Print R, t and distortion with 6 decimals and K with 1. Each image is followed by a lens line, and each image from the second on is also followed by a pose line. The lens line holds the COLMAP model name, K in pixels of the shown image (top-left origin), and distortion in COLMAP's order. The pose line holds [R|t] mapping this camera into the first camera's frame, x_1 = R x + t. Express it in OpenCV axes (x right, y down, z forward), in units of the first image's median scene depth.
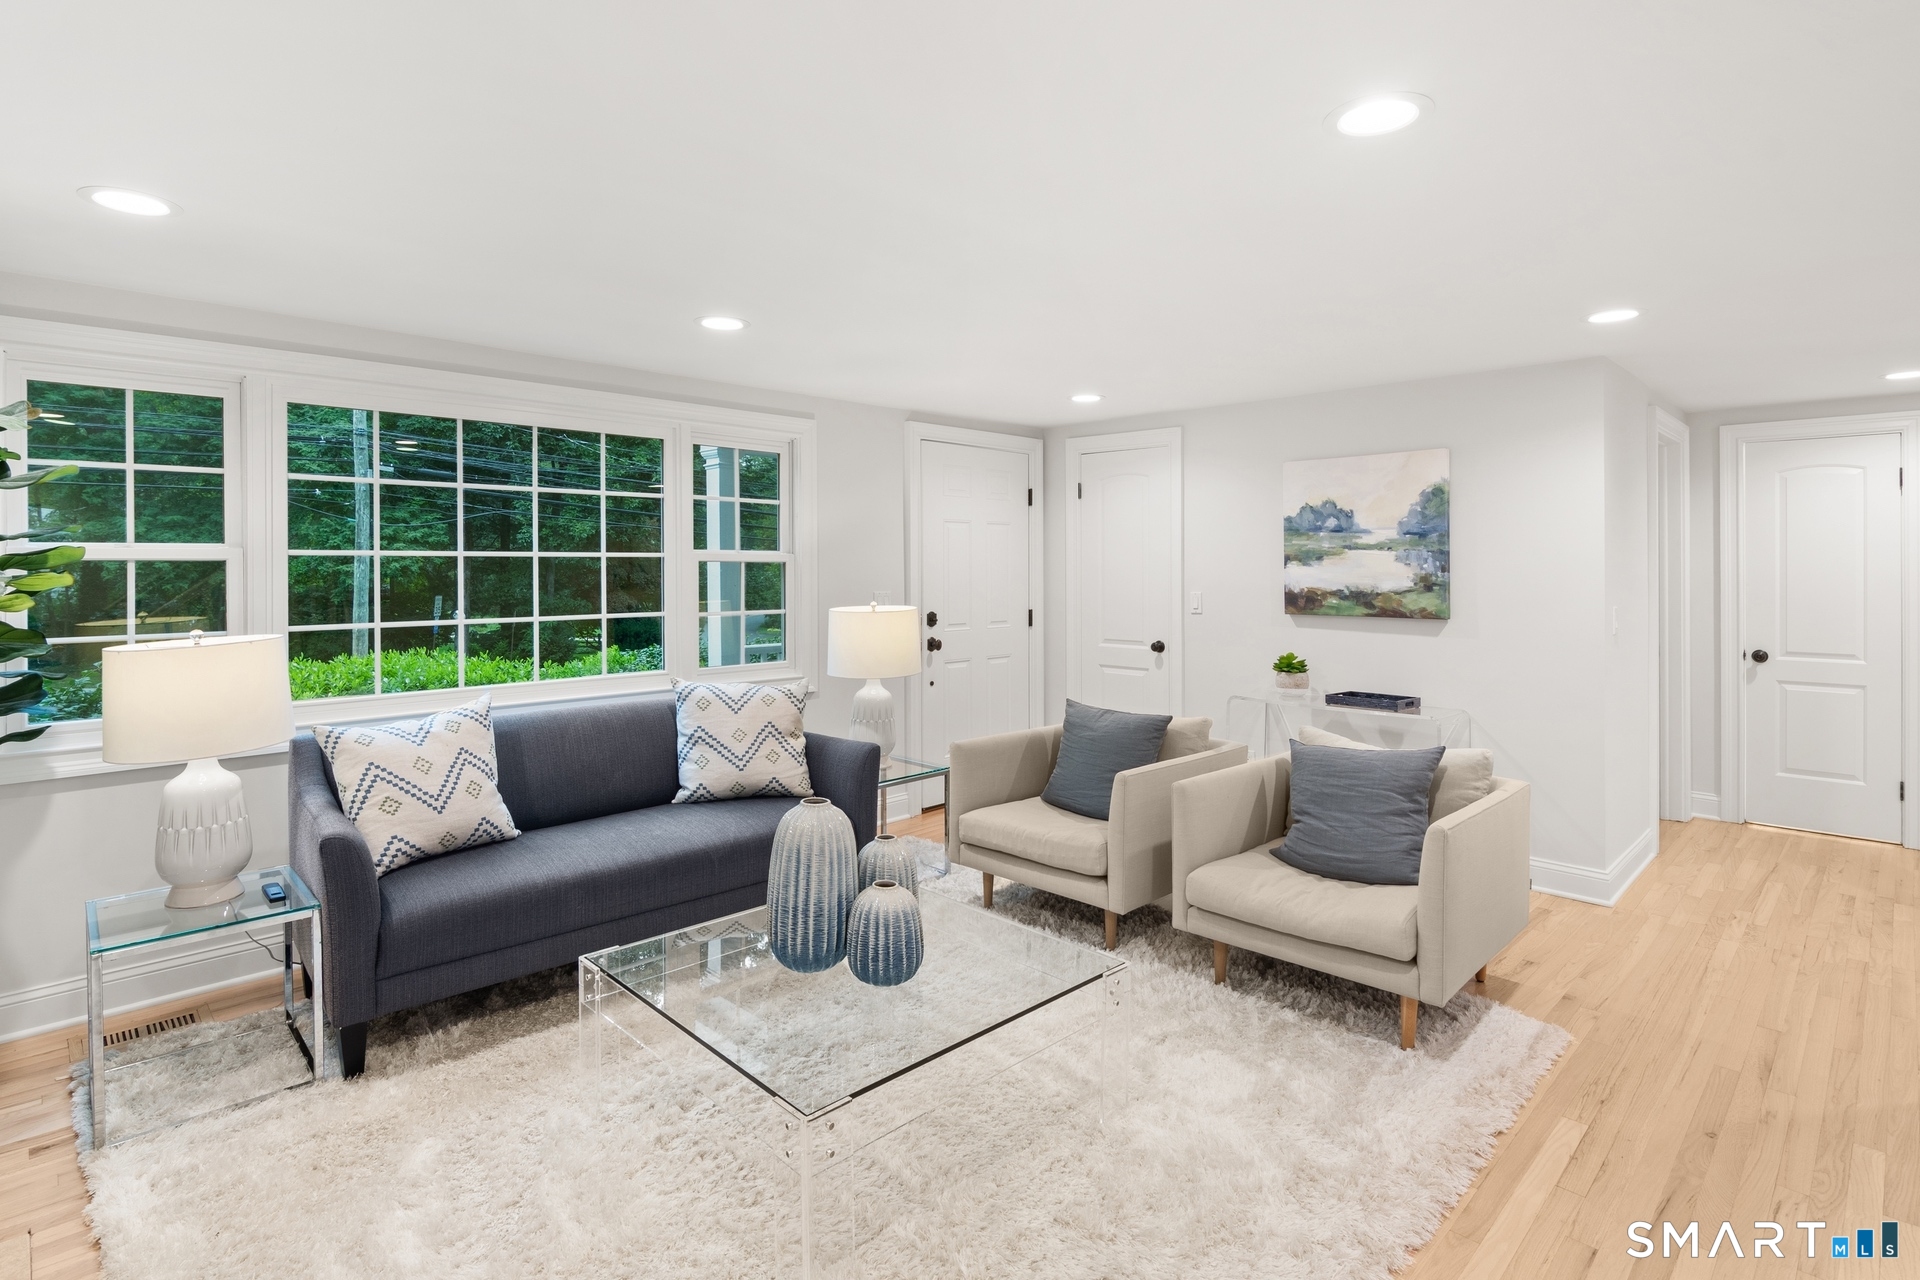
lens RADIAL K [[939.8, 0, 956.3], [0, 939.8, 581.8], [0, 0, 1]] dist [-0.003124, -0.005124]
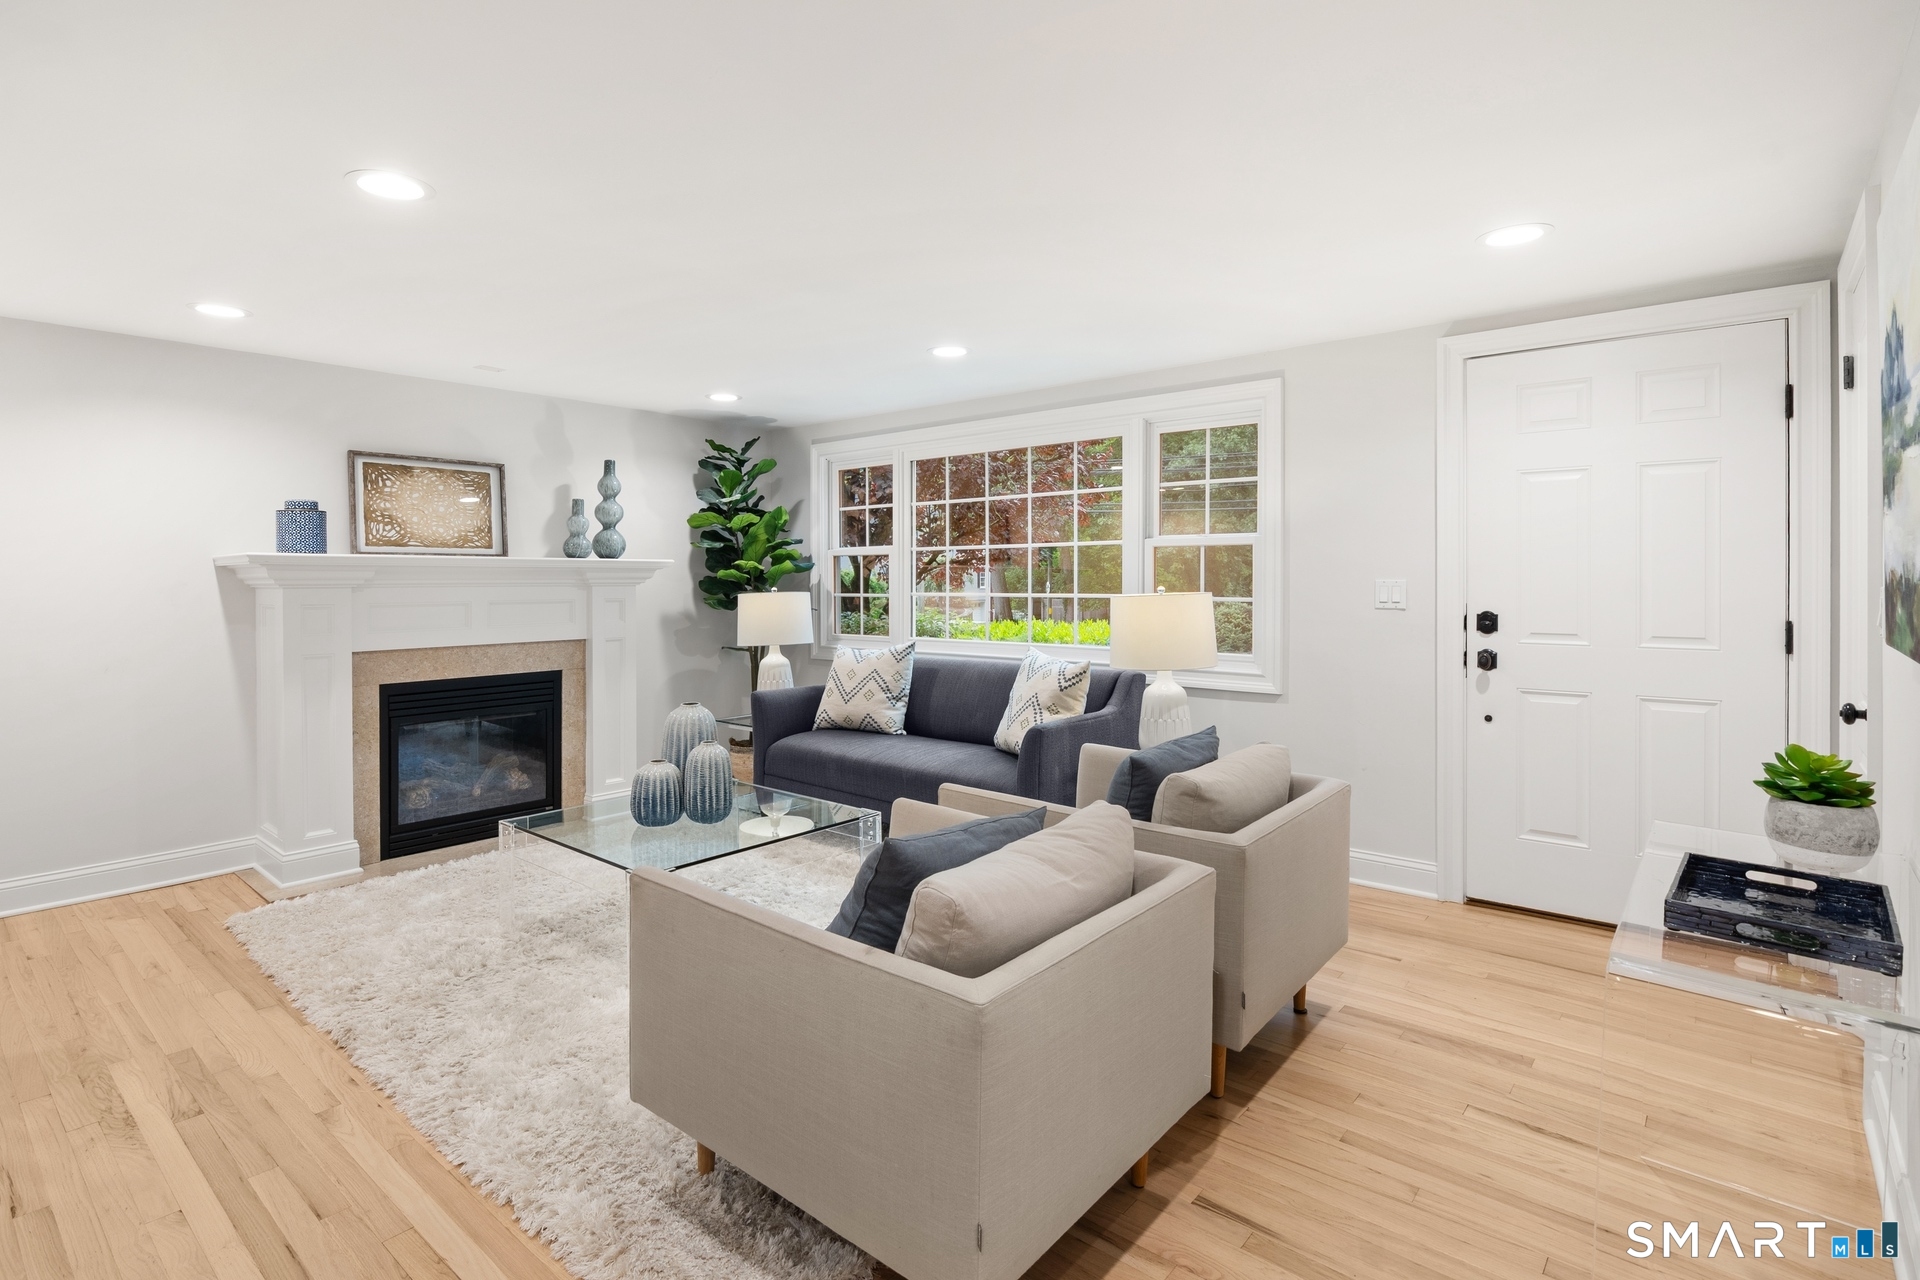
lens RADIAL K [[939.8, 0, 939.4], [0, 939.8, 572.1], [0, 0, 1]] dist [-0.003124, -0.005124]
pose [[0.074190, 0.013269, -0.997156, 0.760062], [0.003406, 0.999902, 0.013559, -0.008074], [0.997238, -0.004402, 0.074137, 0.691713]]
